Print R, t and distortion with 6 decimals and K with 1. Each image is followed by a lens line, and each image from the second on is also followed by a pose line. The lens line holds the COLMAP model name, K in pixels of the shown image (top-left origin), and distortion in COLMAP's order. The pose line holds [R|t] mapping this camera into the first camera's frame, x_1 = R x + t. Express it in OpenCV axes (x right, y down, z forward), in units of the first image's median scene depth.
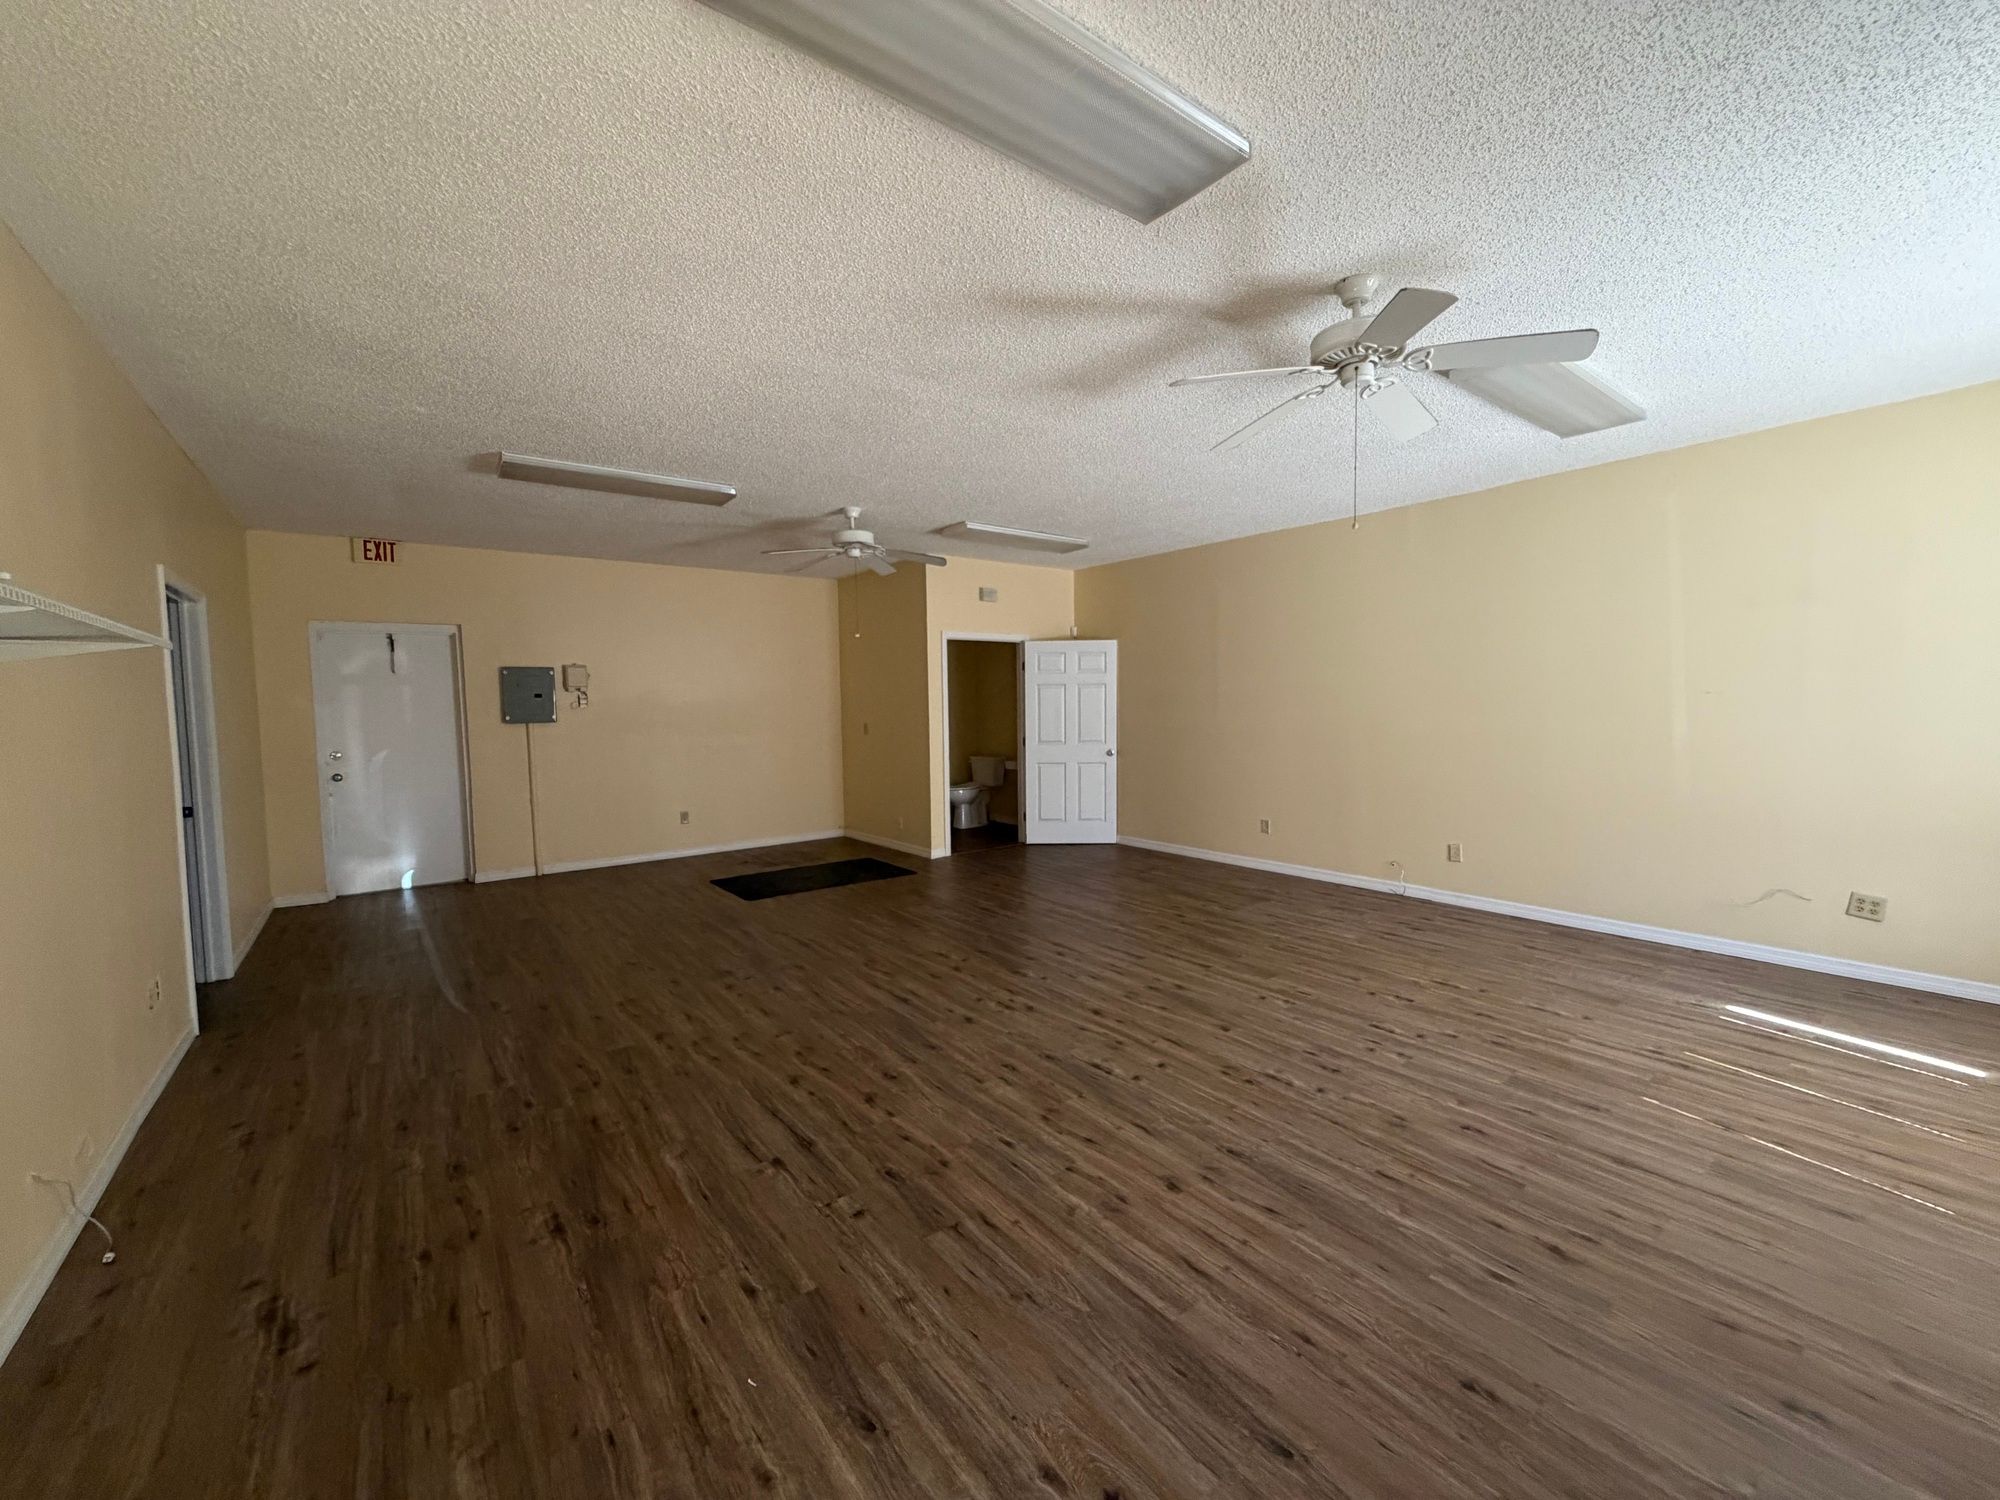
lens RADIAL K [[800.1, 0, 994.5], [0, 800.1, 743.6], [0, 0, 1]] dist [-0.002929, 0.000252]
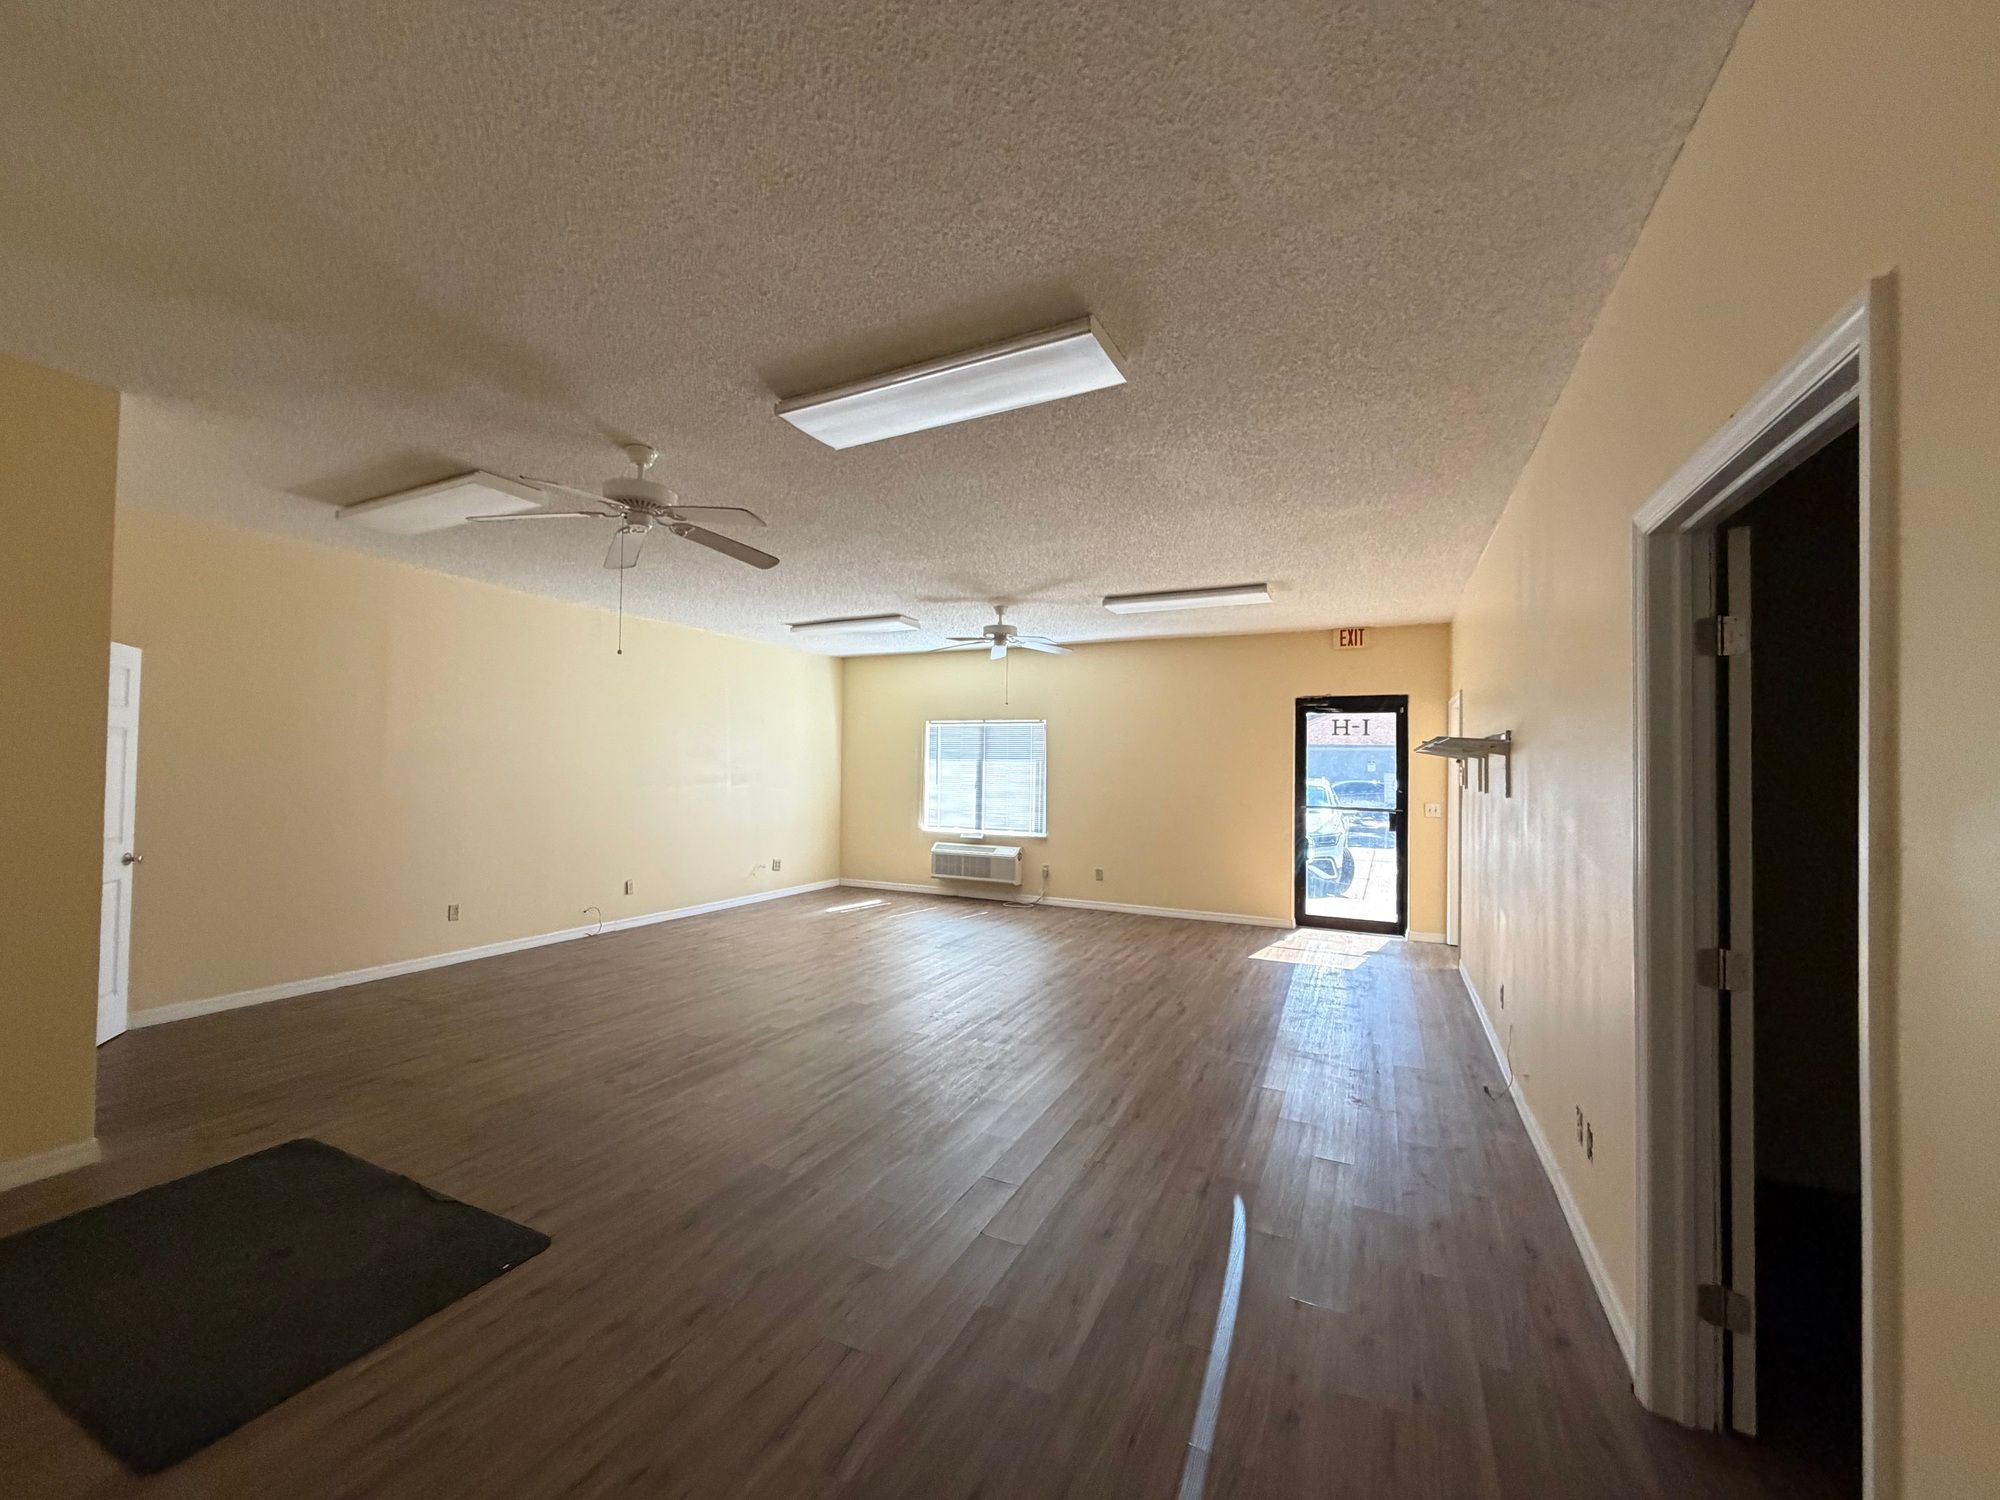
lens RADIAL K [[800.1, 0, 997.1], [0, 800.1, 757.9], [0, 0, 1]] dist [-0.002929, 0.000252]
pose [[-0.460012, 0.021312, 0.887657, -1.223992], [0.040733, 0.999166, -0.002880, -0.064726], [-0.886978, 0.034832, -0.460496, 1.529253]]
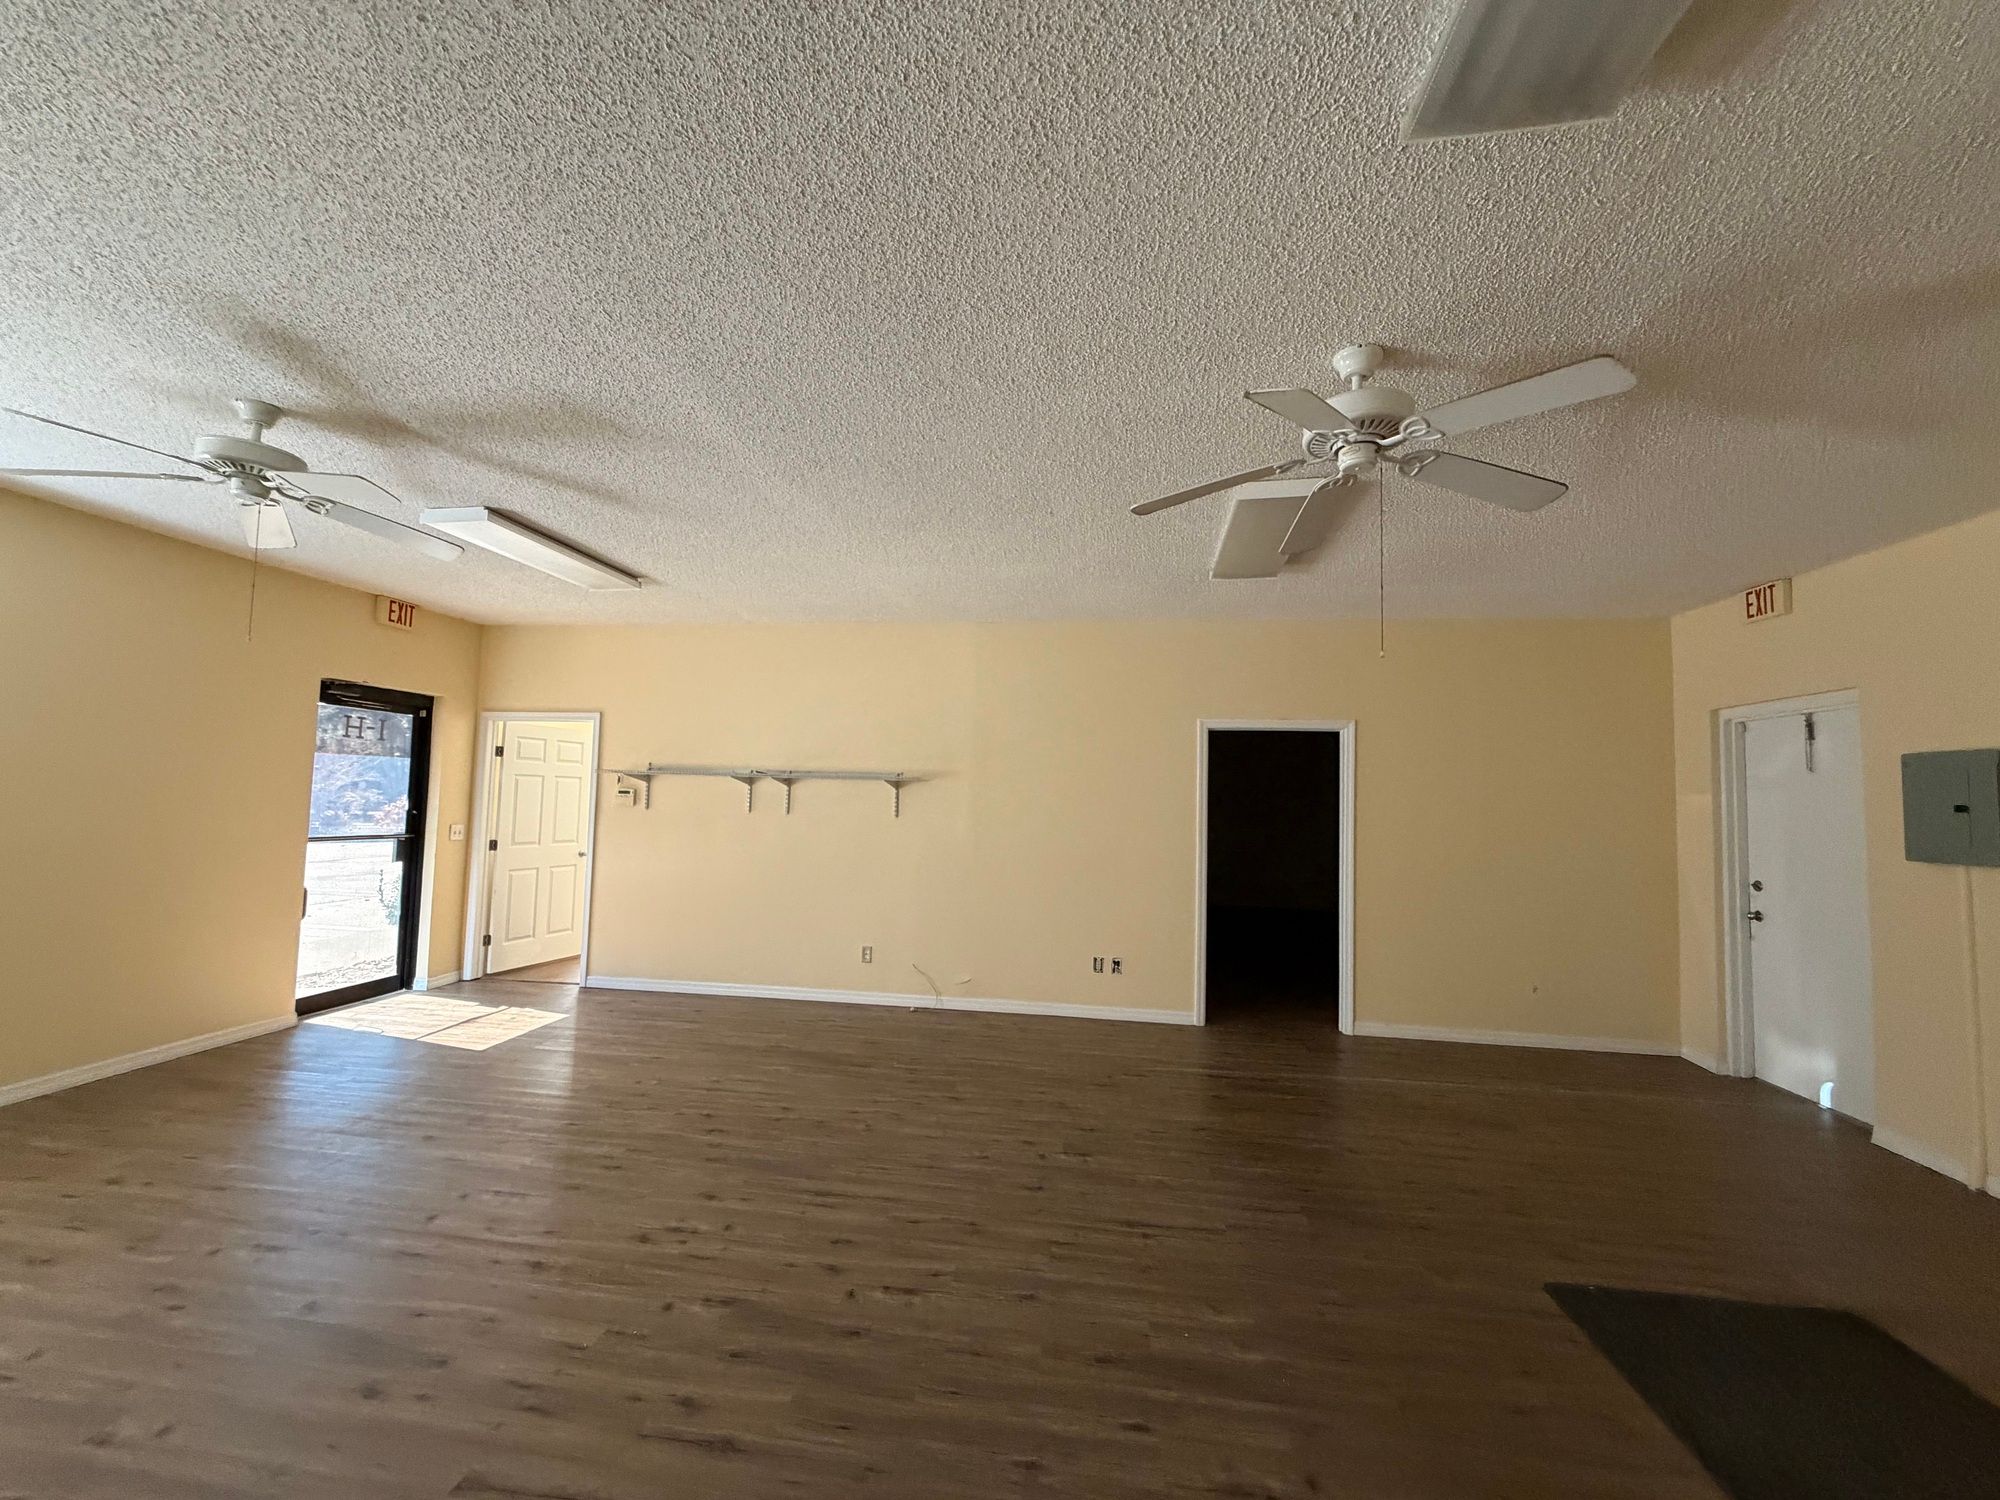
lens RADIAL K [[800.1, 0, 992.3], [0, 800.1, 755.2], [0, 0, 1]] dist [-0.002929, 0.000252]
pose [[-0.709114, -0.039357, -0.703994, 0.341308], [-0.050398, 0.998716, -0.005069, -0.111453], [0.703290, 0.031885, -0.710188, 1.701735]]
